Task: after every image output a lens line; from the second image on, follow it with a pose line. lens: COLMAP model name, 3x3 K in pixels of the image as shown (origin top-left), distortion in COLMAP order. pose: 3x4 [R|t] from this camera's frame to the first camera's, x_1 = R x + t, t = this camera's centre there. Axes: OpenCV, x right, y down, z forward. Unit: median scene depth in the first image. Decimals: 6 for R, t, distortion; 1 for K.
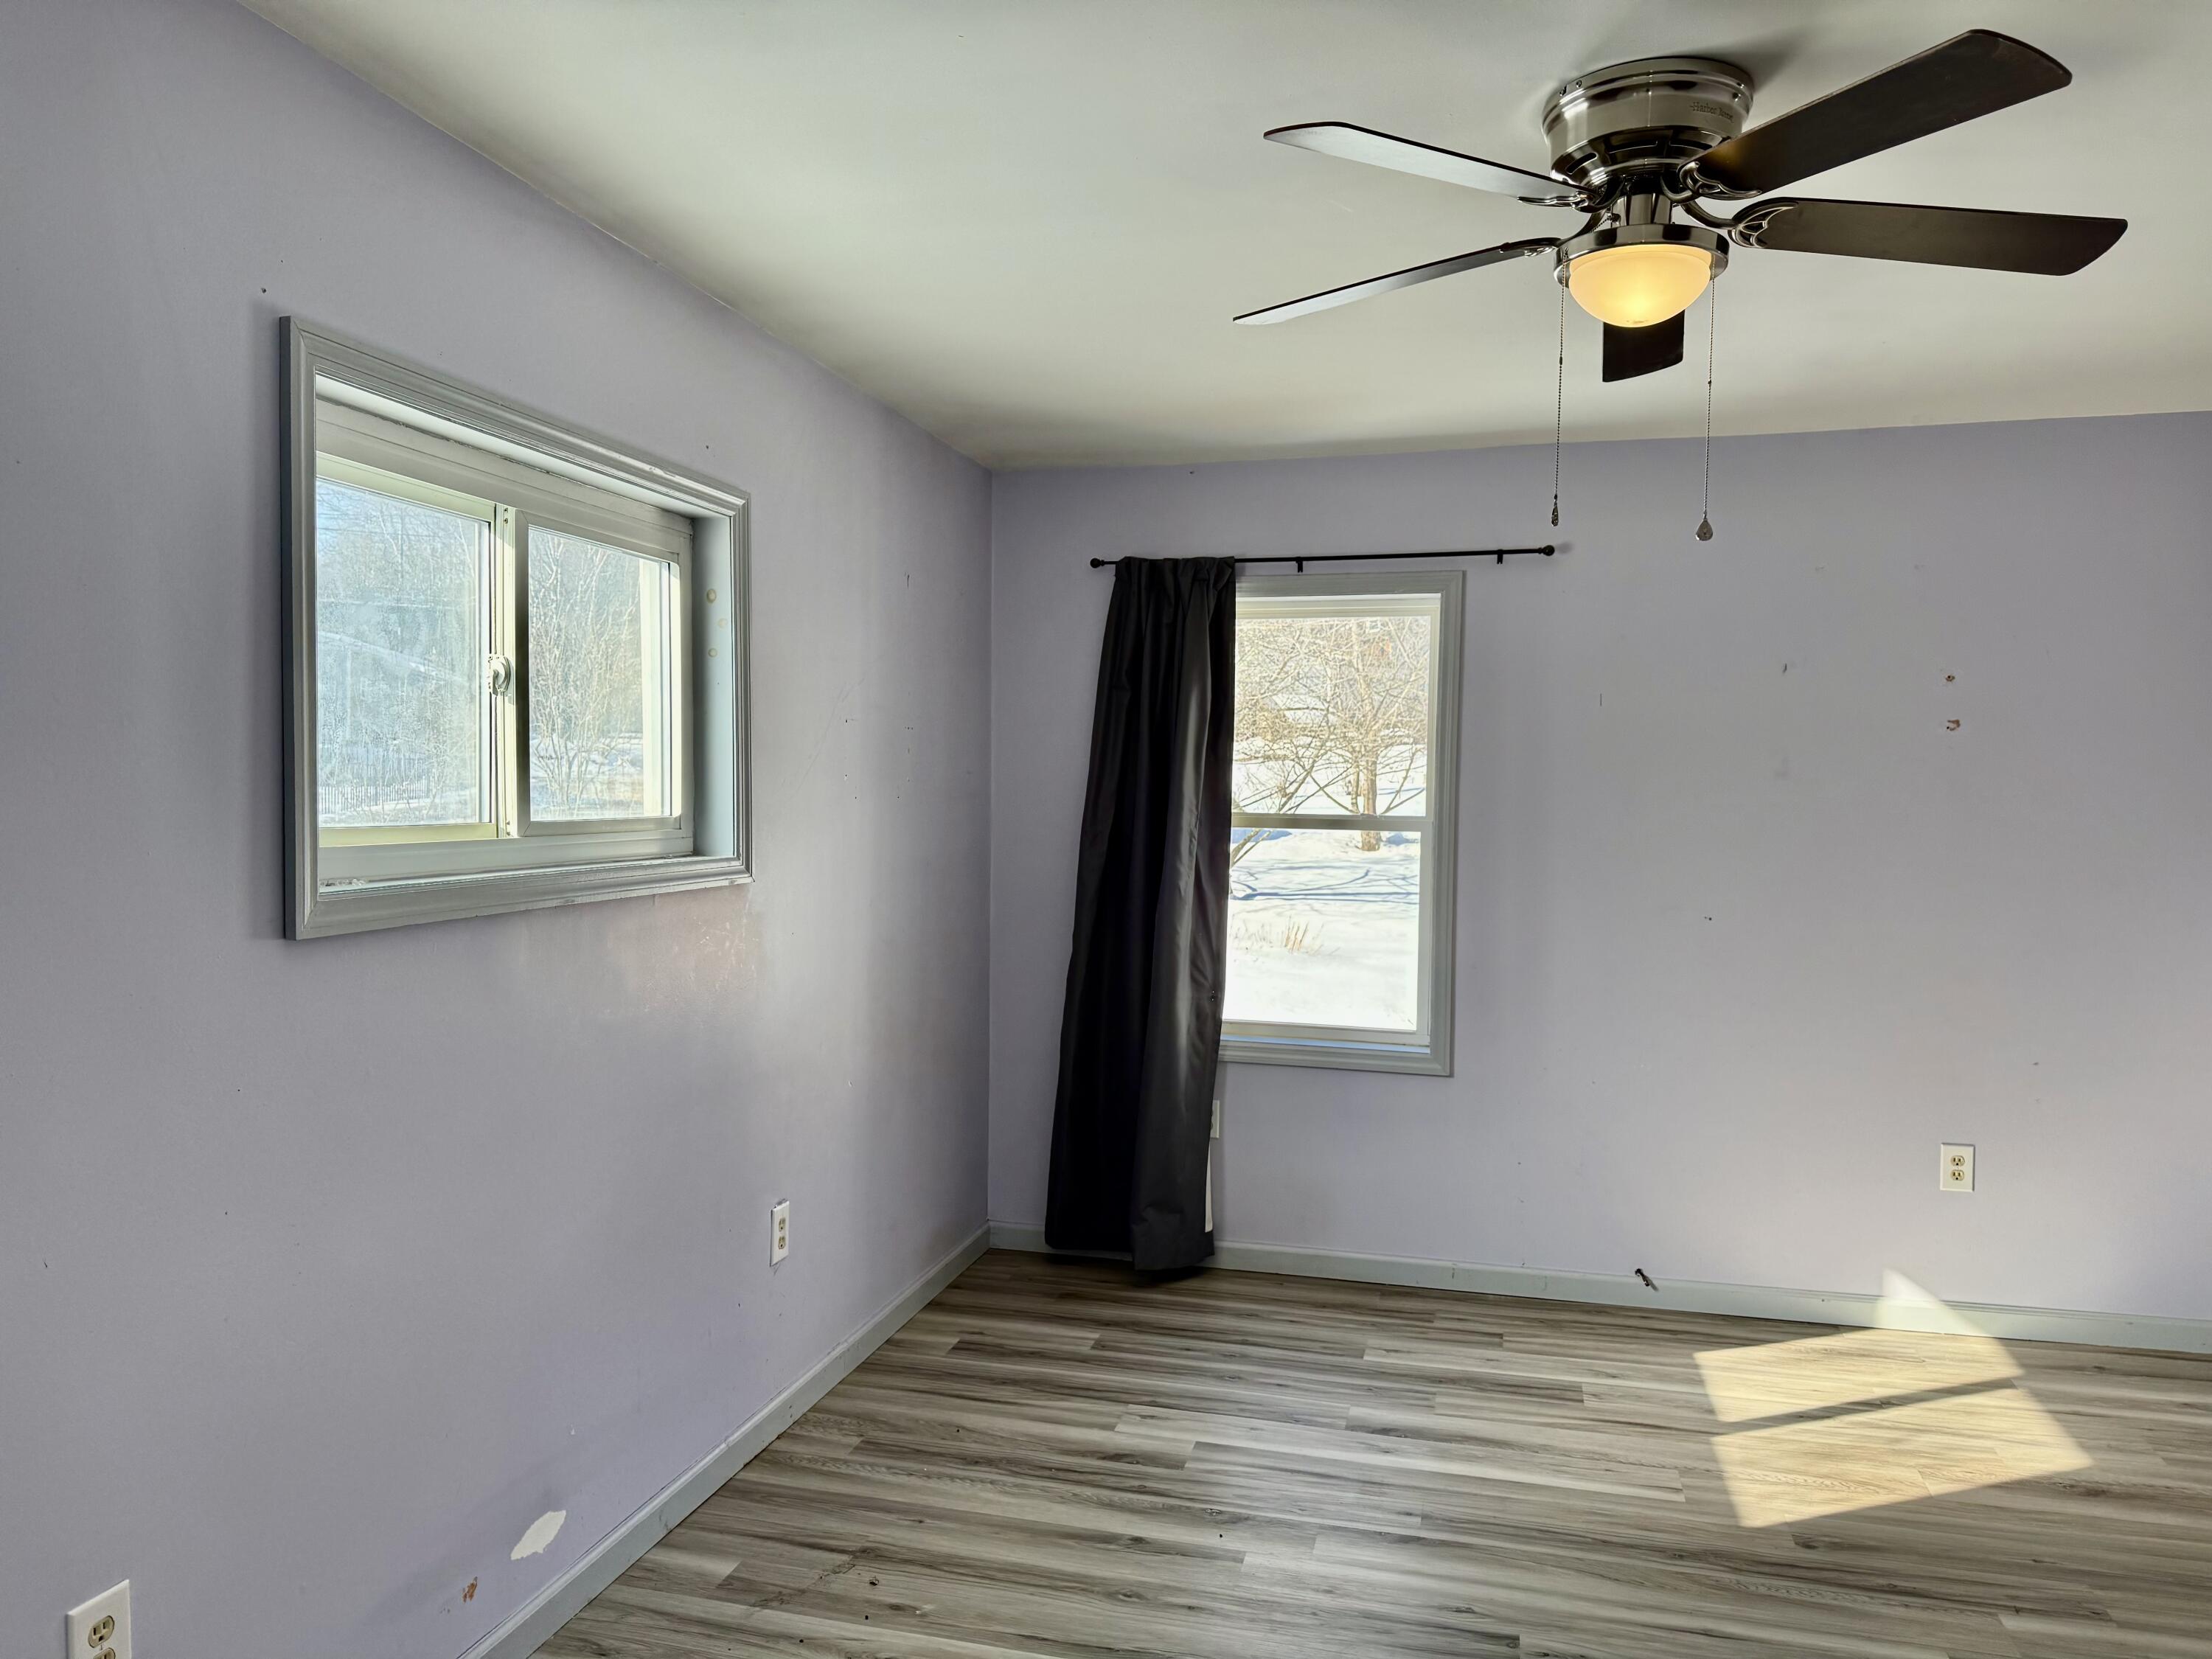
lens RADIAL K [[1548.7, 0, 1092.6], [0, 1548.7, 824.8], [0, 0, 1]] dist [0.031135, -0.040341]
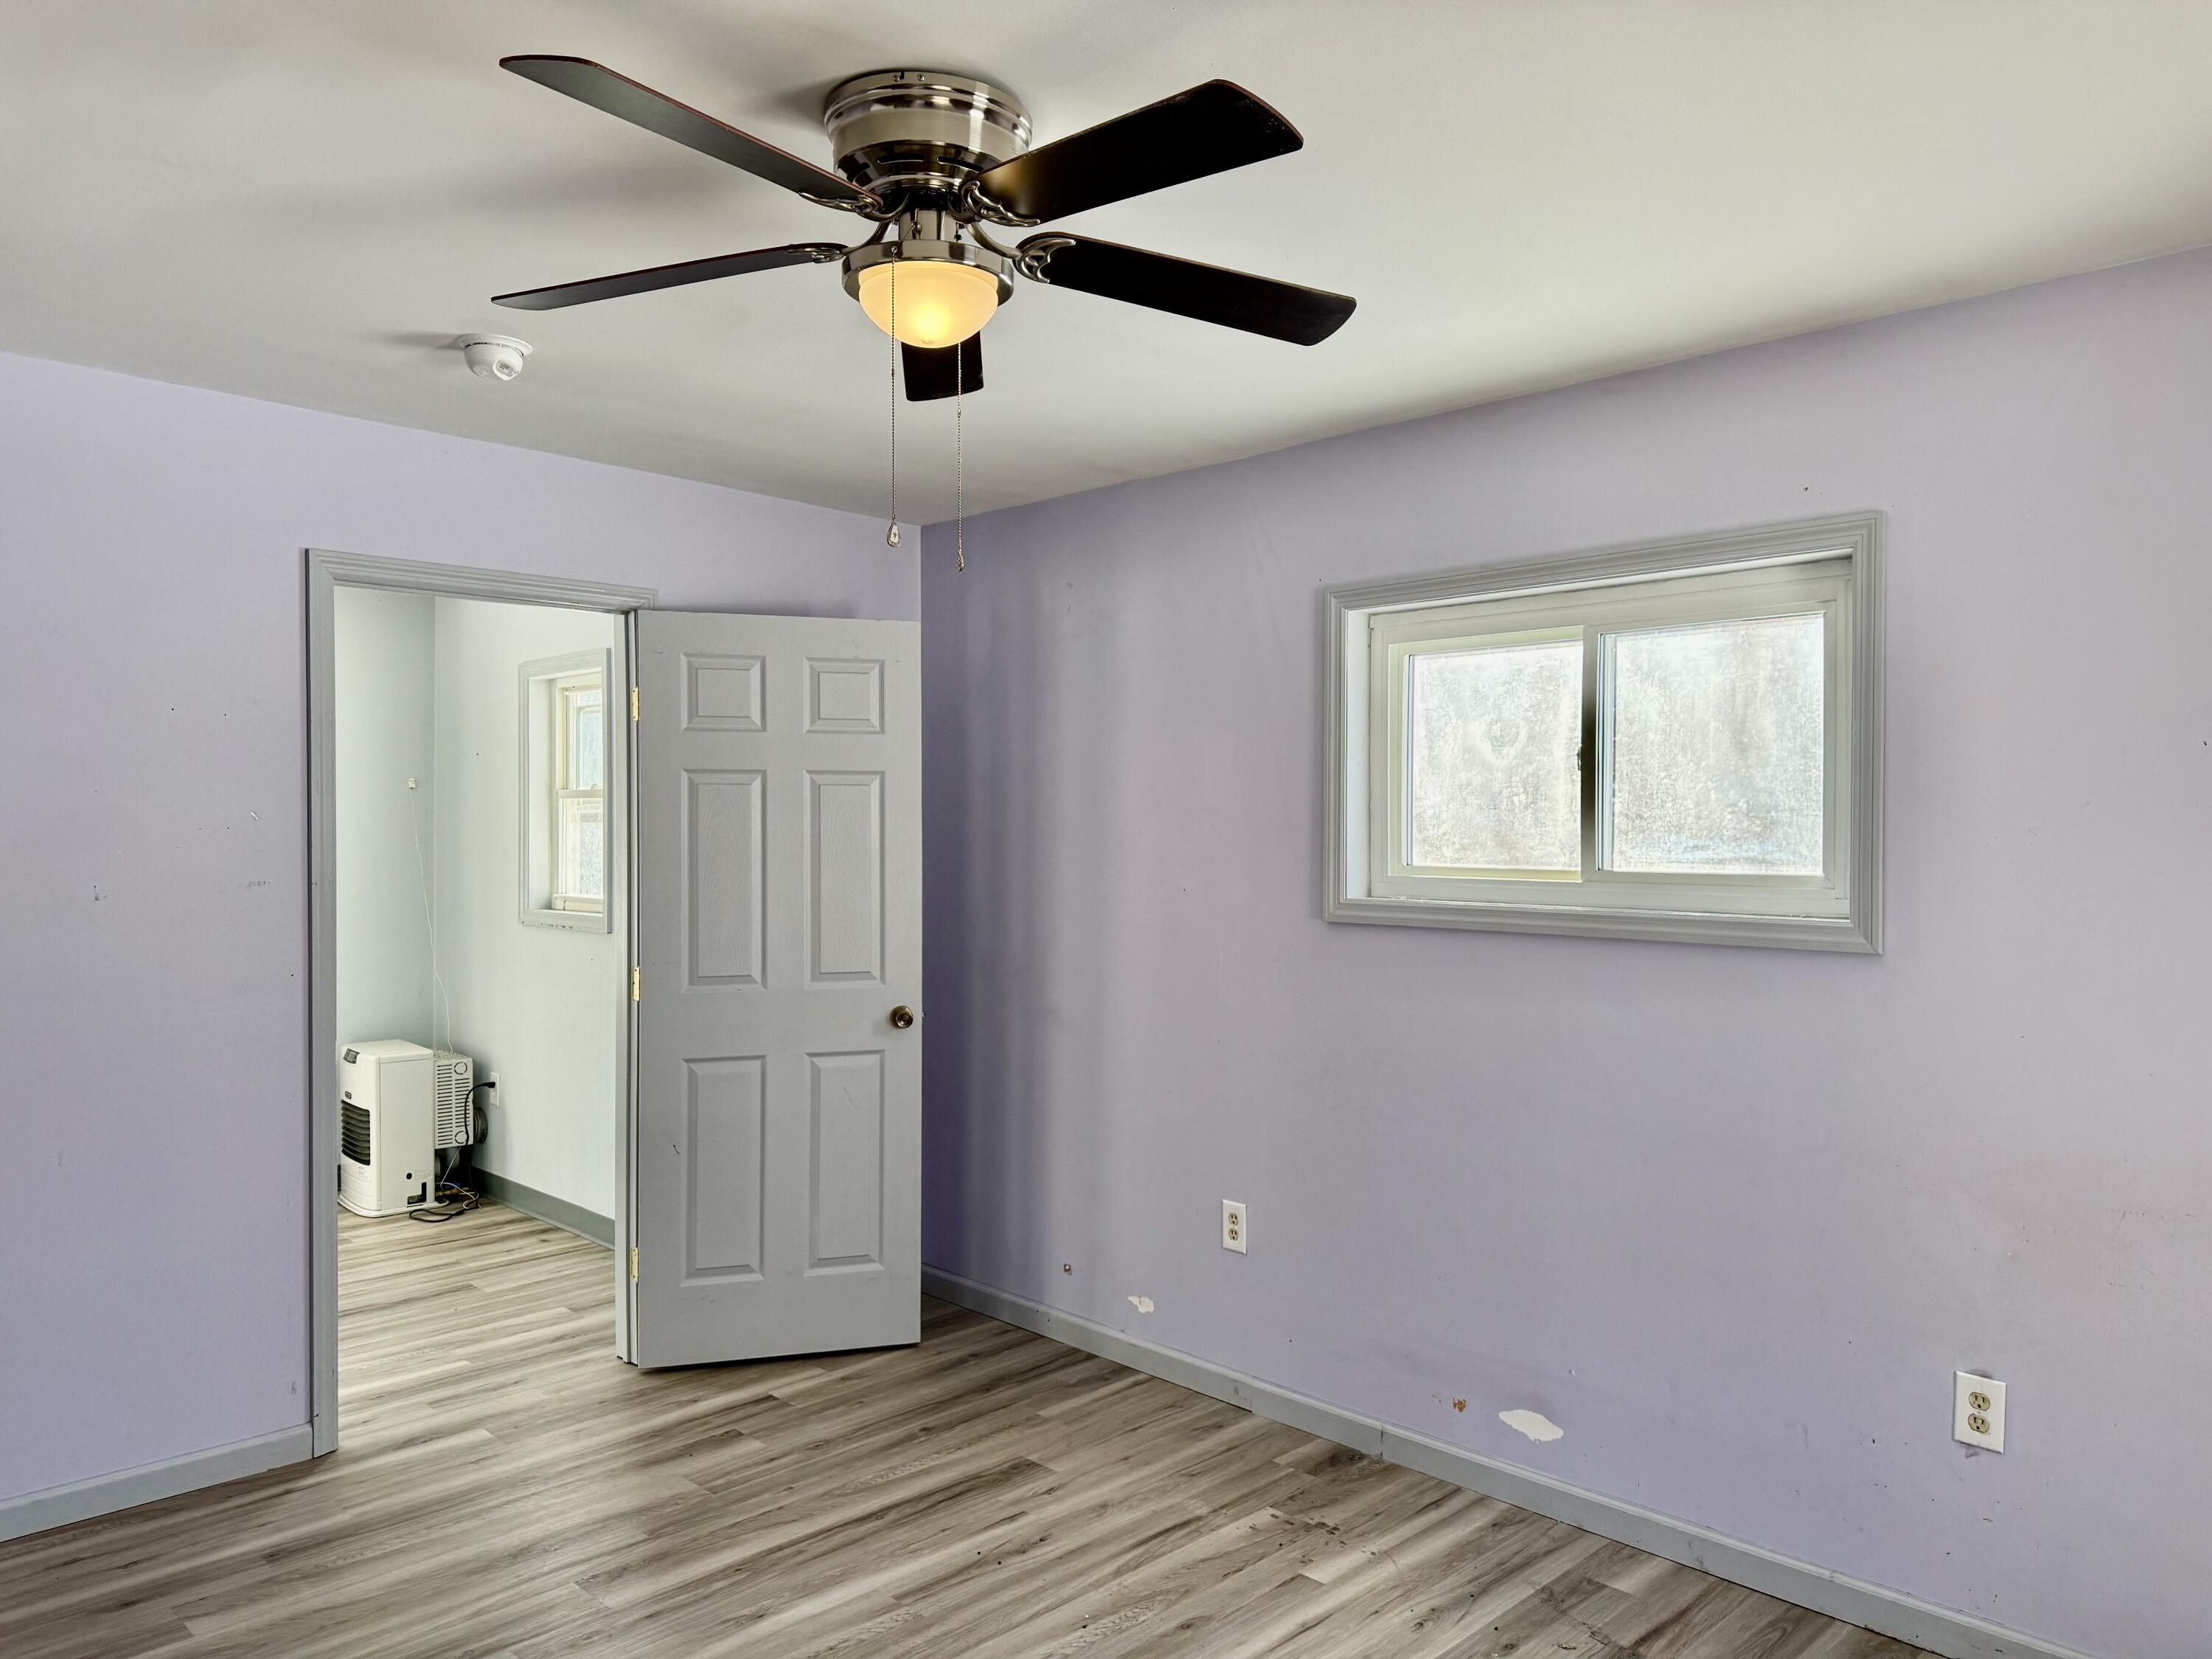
lens RADIAL K [[1548.7, 0, 1092.6], [0, 1548.7, 824.8], [0, 0, 1]] dist [0.031135, -0.040341]
pose [[-0.505959, -0.008708, -0.862514, 0.907129], [-0.030648, 0.999499, 0.007887, -0.034483], [0.862013, 0.030424, -0.505972, 1.282647]]
